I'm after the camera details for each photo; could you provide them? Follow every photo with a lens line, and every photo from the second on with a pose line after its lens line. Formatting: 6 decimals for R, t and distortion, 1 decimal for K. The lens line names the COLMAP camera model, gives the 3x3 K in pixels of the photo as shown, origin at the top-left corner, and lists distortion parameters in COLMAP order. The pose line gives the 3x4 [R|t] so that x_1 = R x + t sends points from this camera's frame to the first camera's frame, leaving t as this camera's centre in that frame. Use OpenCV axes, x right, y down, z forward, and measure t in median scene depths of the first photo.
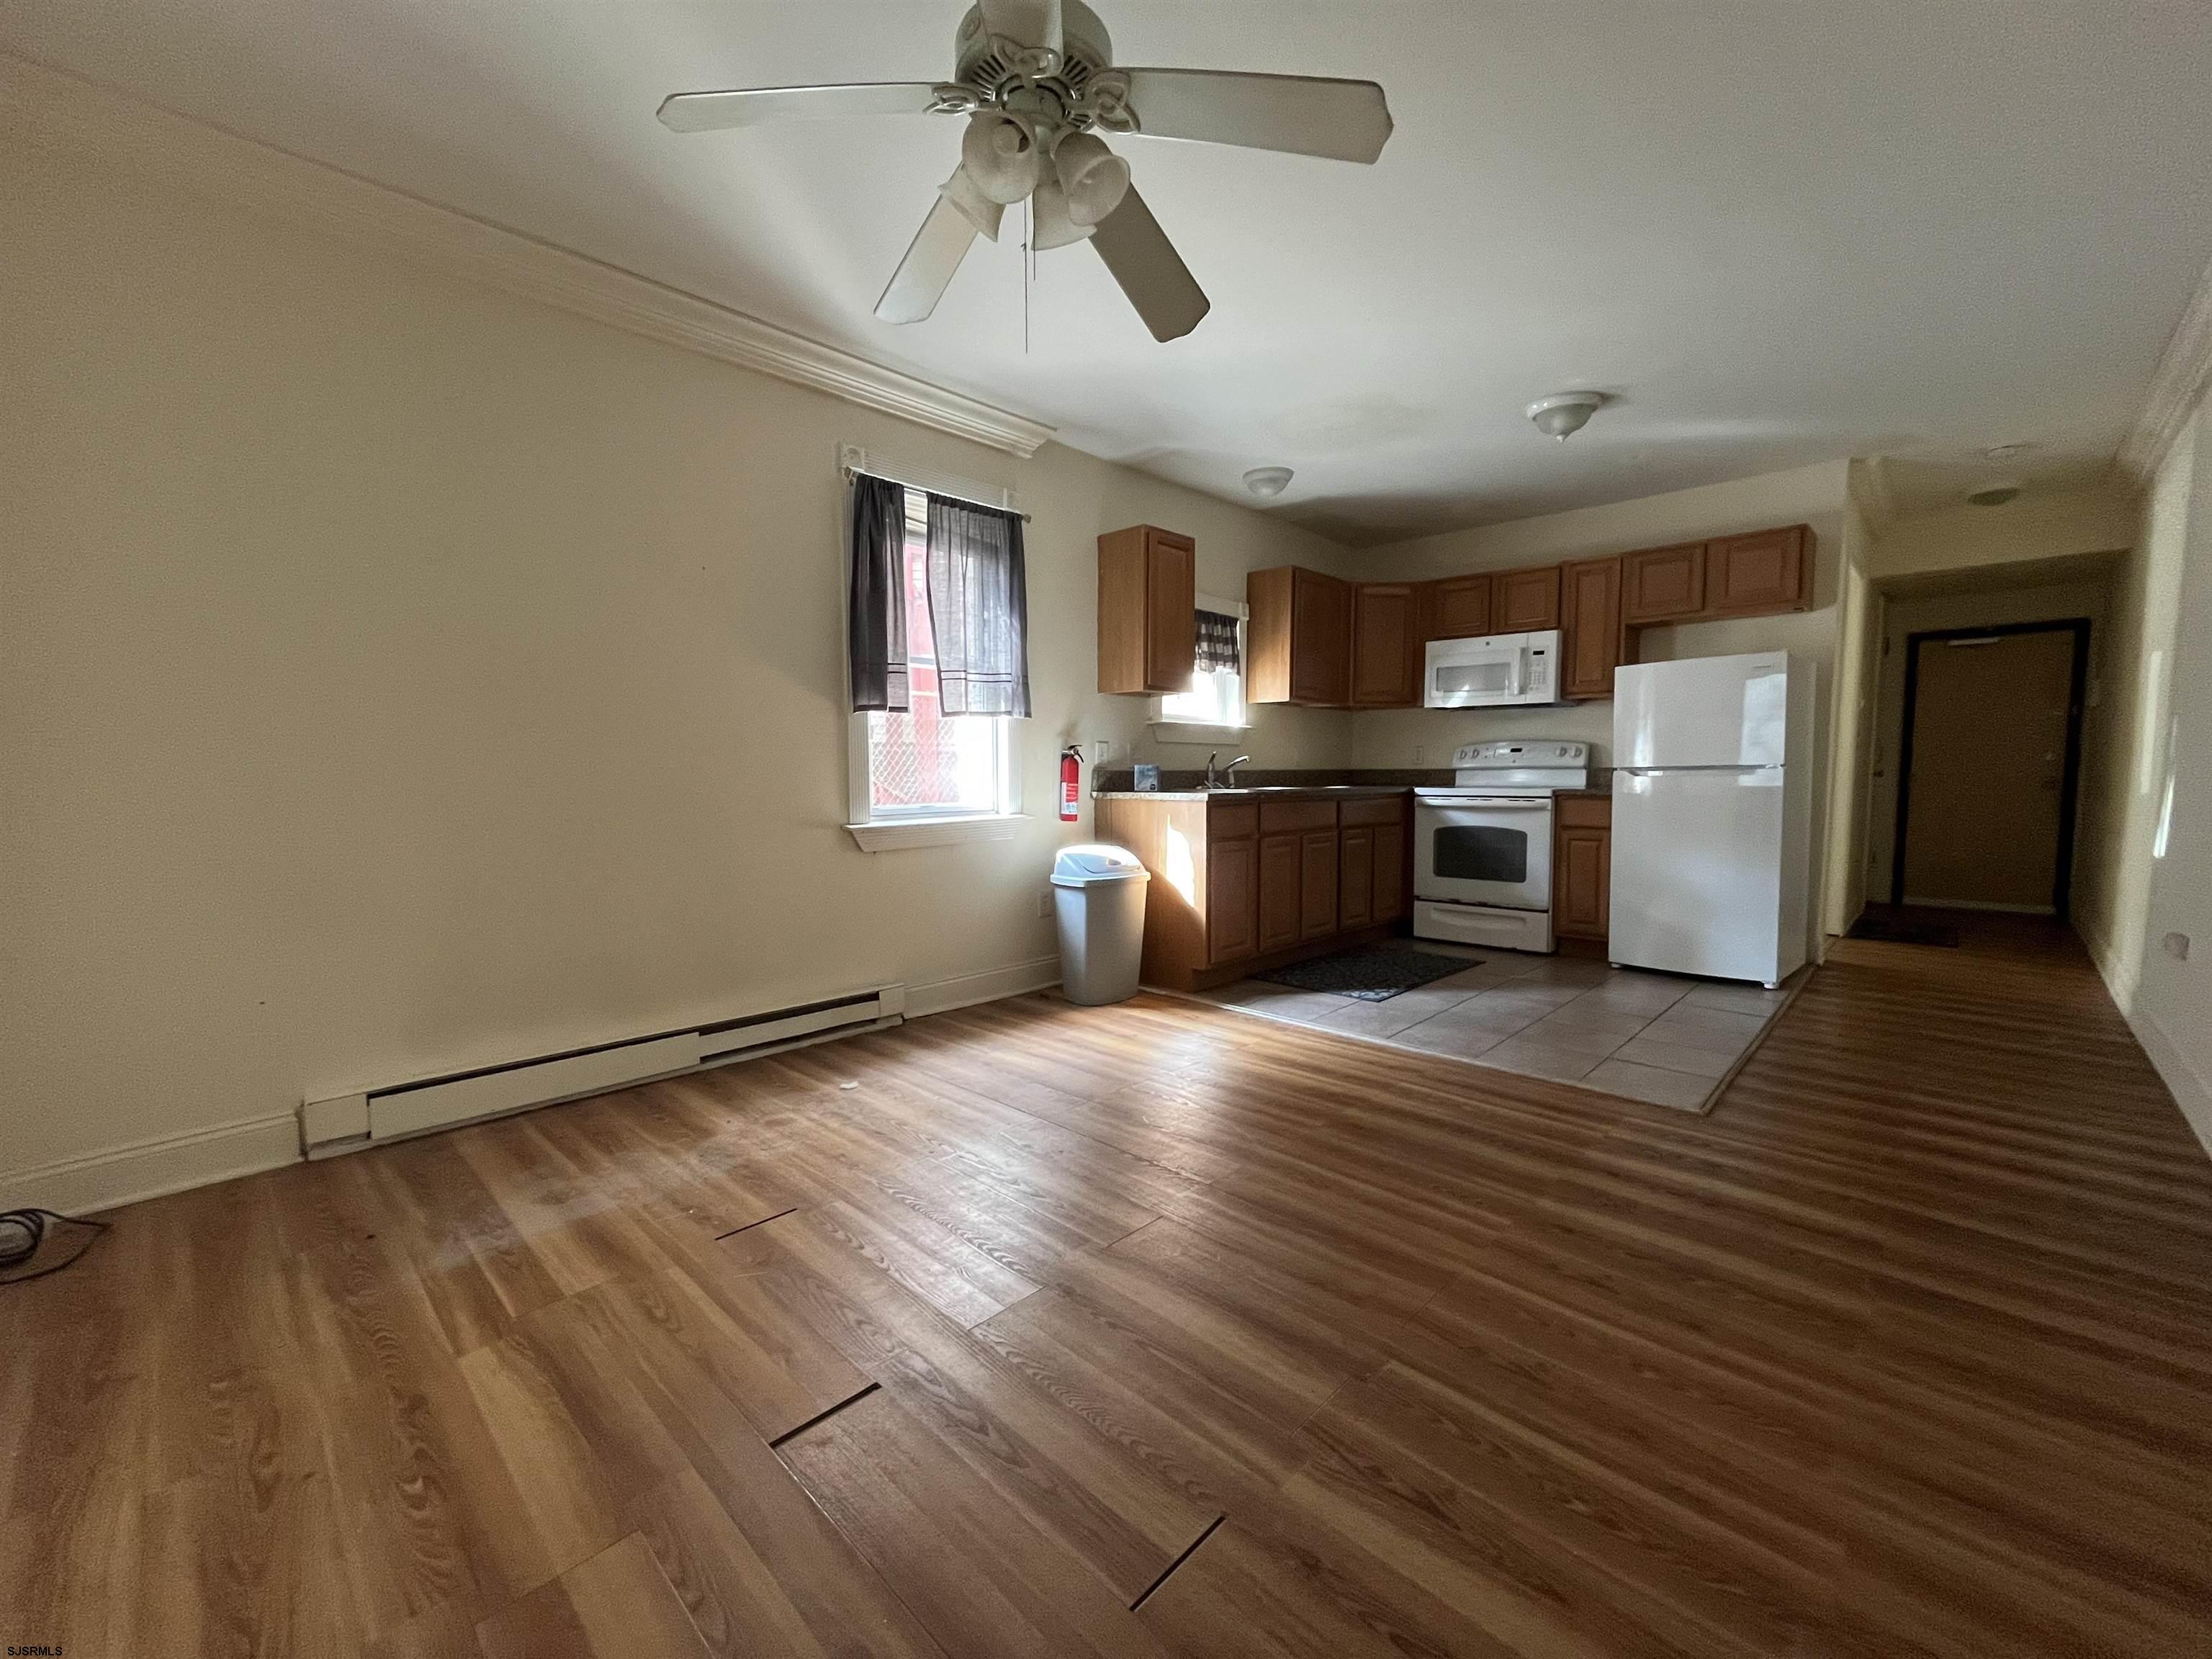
lens RADIAL K [[899.5, 0, 1097.6], [0, 899.5, 836.6], [0, 0, 1]] dist [-0.004150, -0.000467]
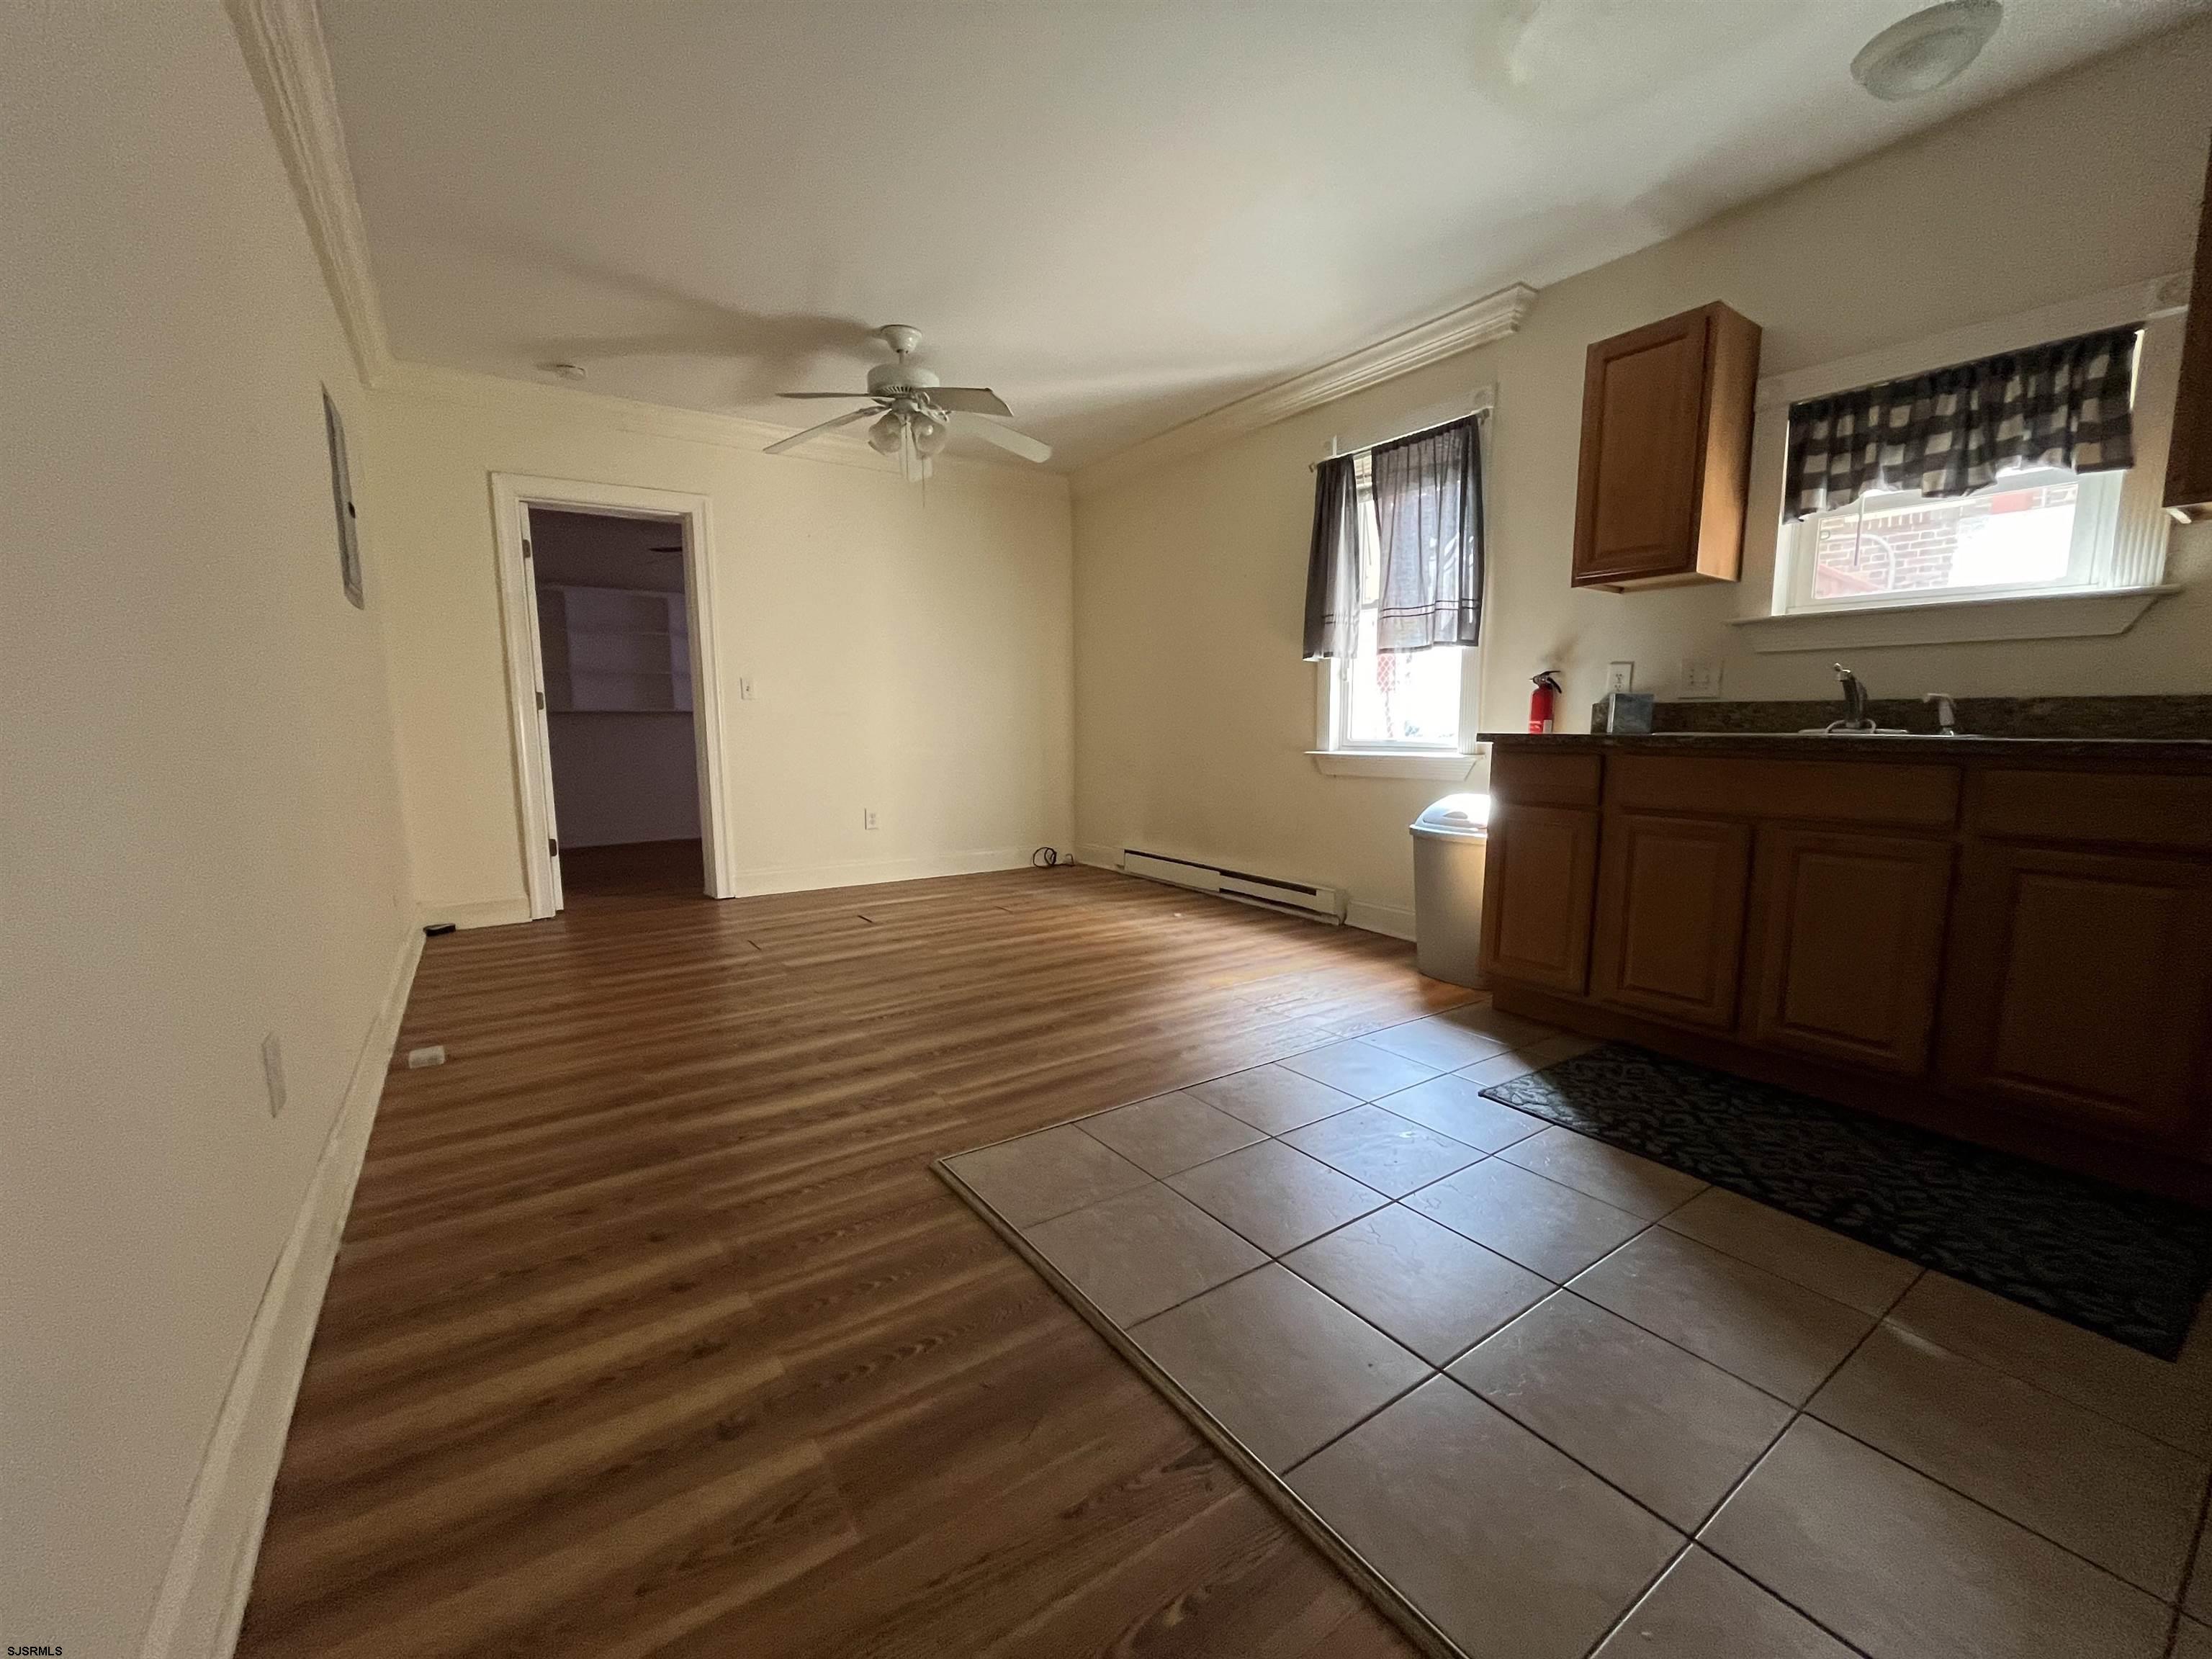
lens RADIAL K [[899.5, 0, 1097.6], [0, 899.5, 836.6], [0, 0, 1]] dist [-0.004150, -0.000467]
pose [[-0.199827, 0.127371, -0.971517, 0.734578], [-0.071995, 0.986926, 0.144199, -0.039158], [0.977183, 0.098759, -0.188045, 0.687843]]
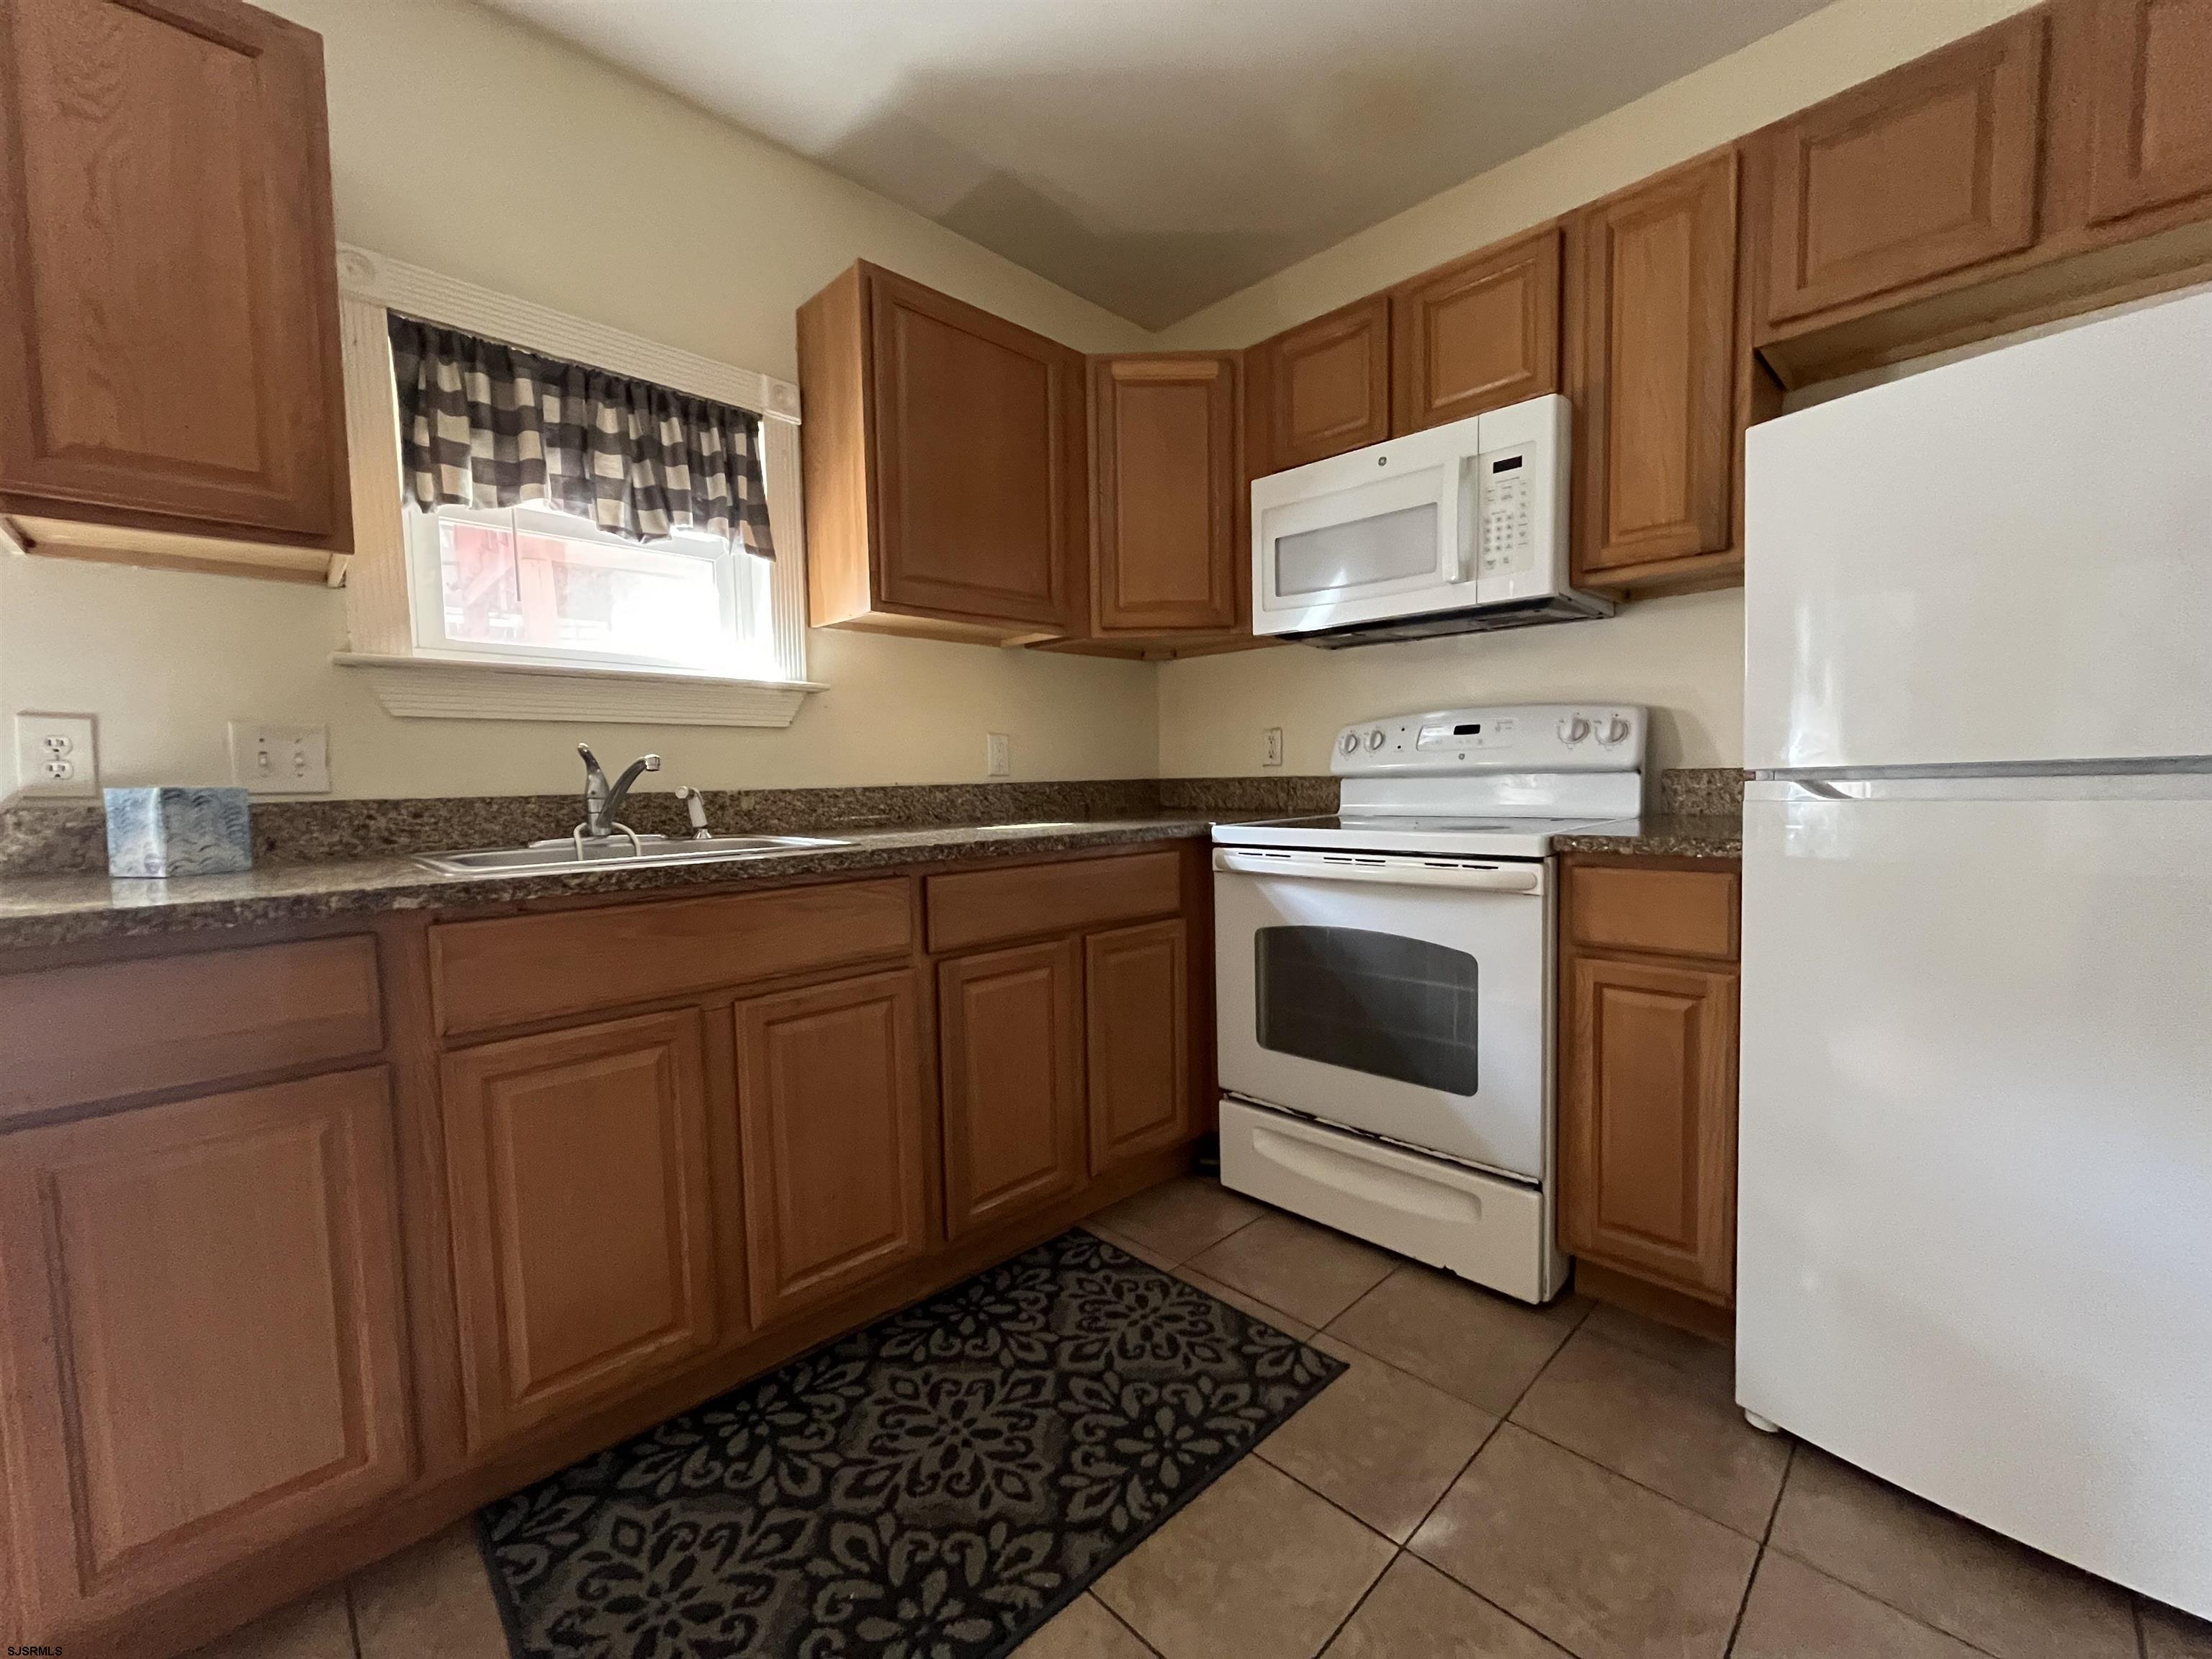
lens RADIAL K [[899.5, 0, 1097.6], [0, 899.5, 836.6], [0, 0, 1]] dist [-0.004150, -0.000467]
pose [[0.999465, -0.014555, -0.029295, 0.344097], [0.014375, 0.999877, -0.006333, -0.052053], [0.029384, 0.005909, 0.999551, 0.651175]]
